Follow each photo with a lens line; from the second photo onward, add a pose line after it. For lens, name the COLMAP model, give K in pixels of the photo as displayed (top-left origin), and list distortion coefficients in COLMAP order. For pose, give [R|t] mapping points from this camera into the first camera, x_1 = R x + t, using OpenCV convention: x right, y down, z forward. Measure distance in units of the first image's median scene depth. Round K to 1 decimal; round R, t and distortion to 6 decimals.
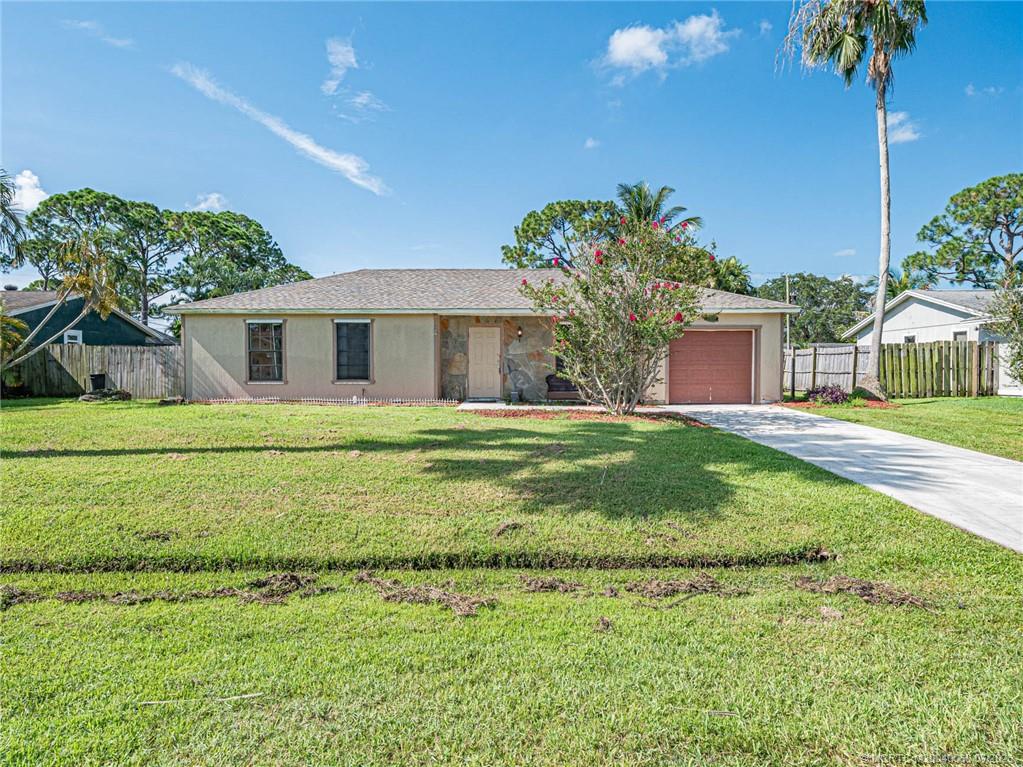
lens RADIAL K [[577.8, 0, 508.2], [0, 577.8, 388.8], [0, 0, 1]] dist [-0.008502, -0.001838]
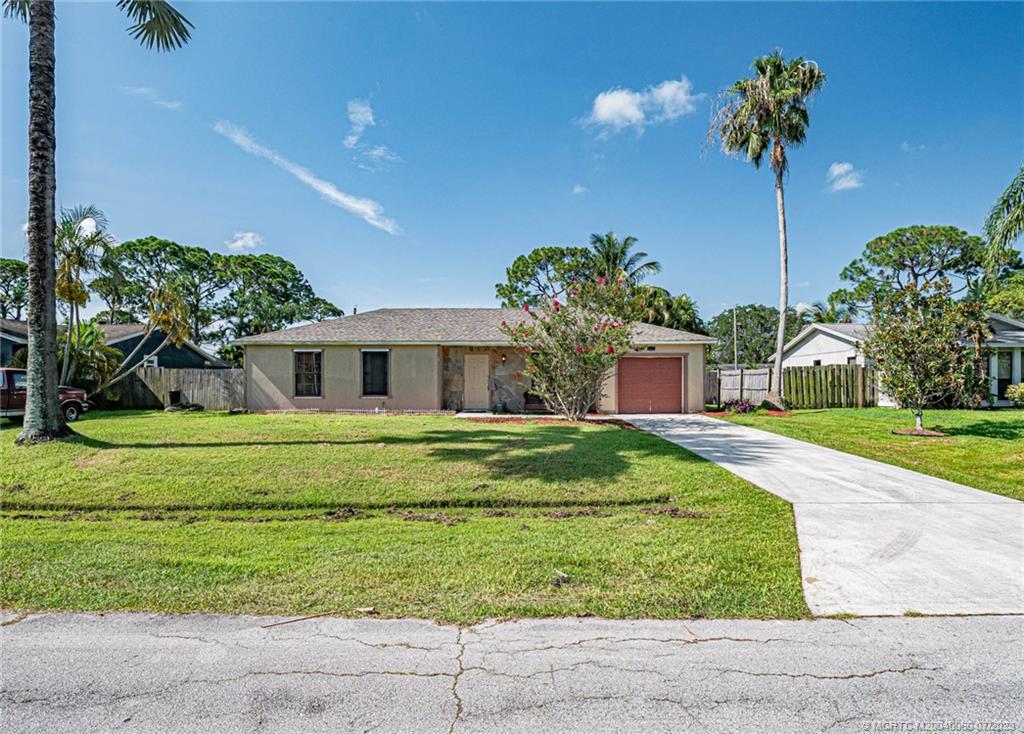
lens RADIAL K [[514.7, 0, 508.1], [0, 514.7, 388.1], [0, 0, 1]] dist [-0.015993, -0.000475]
pose [[0.999995, -0.000926, 0.003175, 0.022605], [0.001021, 0.999543, -0.030210, 0.003142], [-0.003145, 0.030214, 0.999539, -0.133701]]
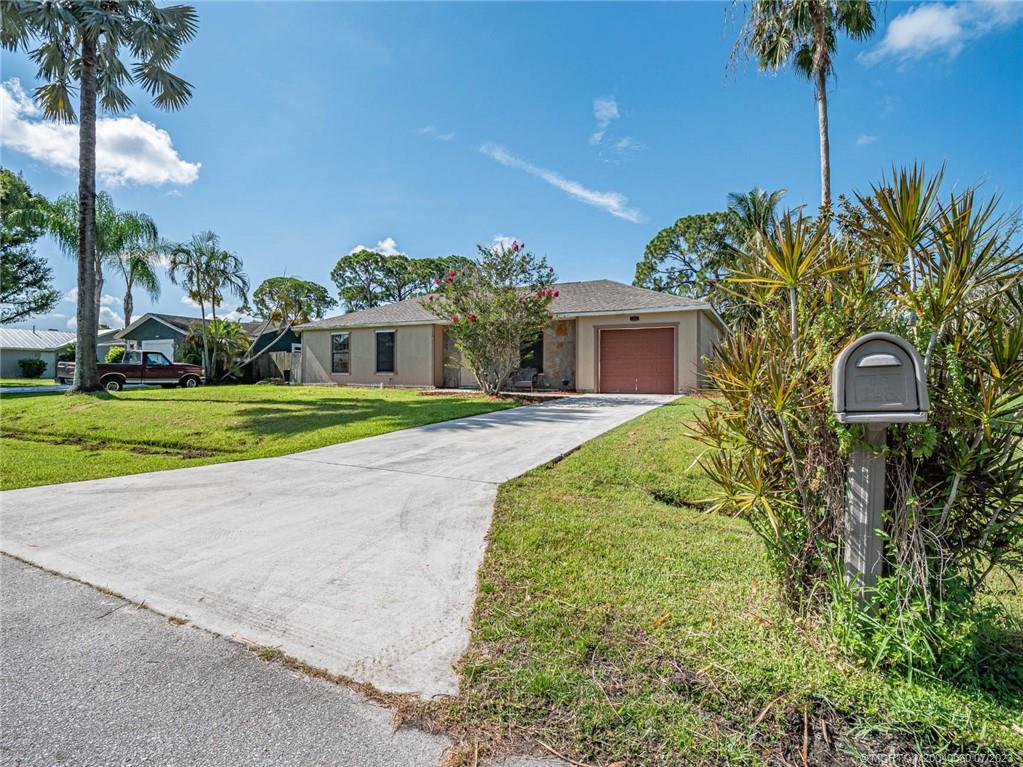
lens RADIAL K [[528.4, 0, 521.6], [0, 528.4, 362.6], [0, 0, 1]] dist [-0.002266, -0.000355]
pose [[0.891757, -0.007634, -0.452450, 0.524610], [-0.022159, 0.997921, -0.060513, 0.027835], [0.451971, 0.063989, 0.889735, -0.015265]]
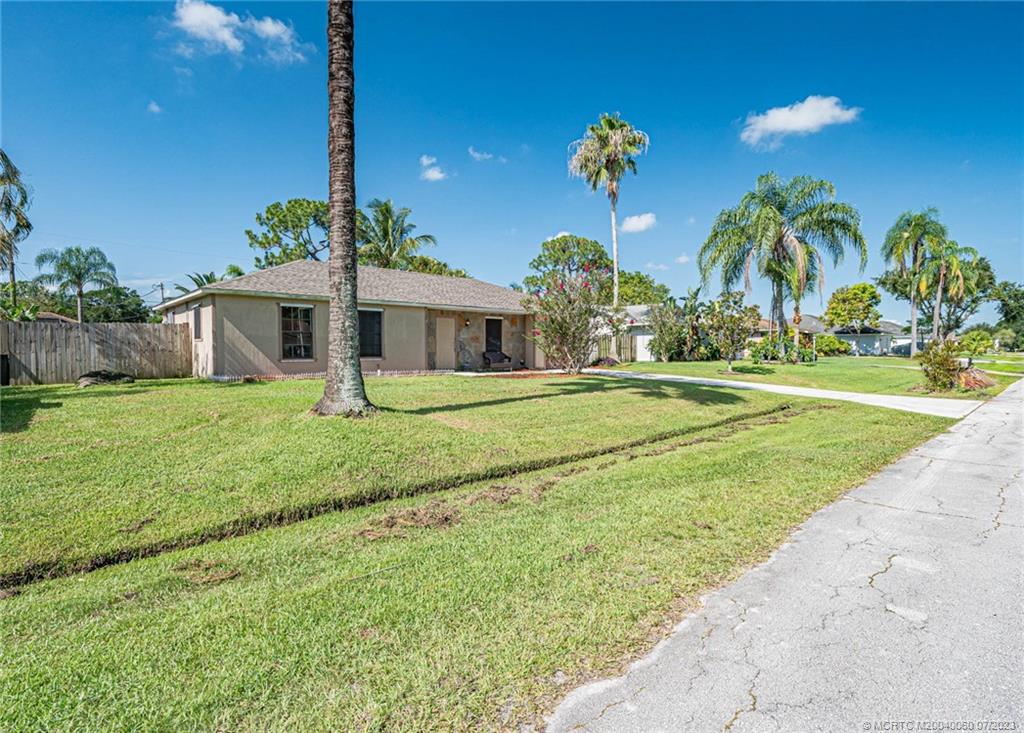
lens RADIAL K [[522.8, 0, 512.0], [0, 522.8, 366.5], [0, 0, 1]] dist [-0.001497, -0.000242]
pose [[0.722286, -0.024699, 0.691153, -0.694294], [0.026139, 0.999623, 0.008405, 0.003025], [-0.691100, 0.011995, 0.722660, -0.015480]]
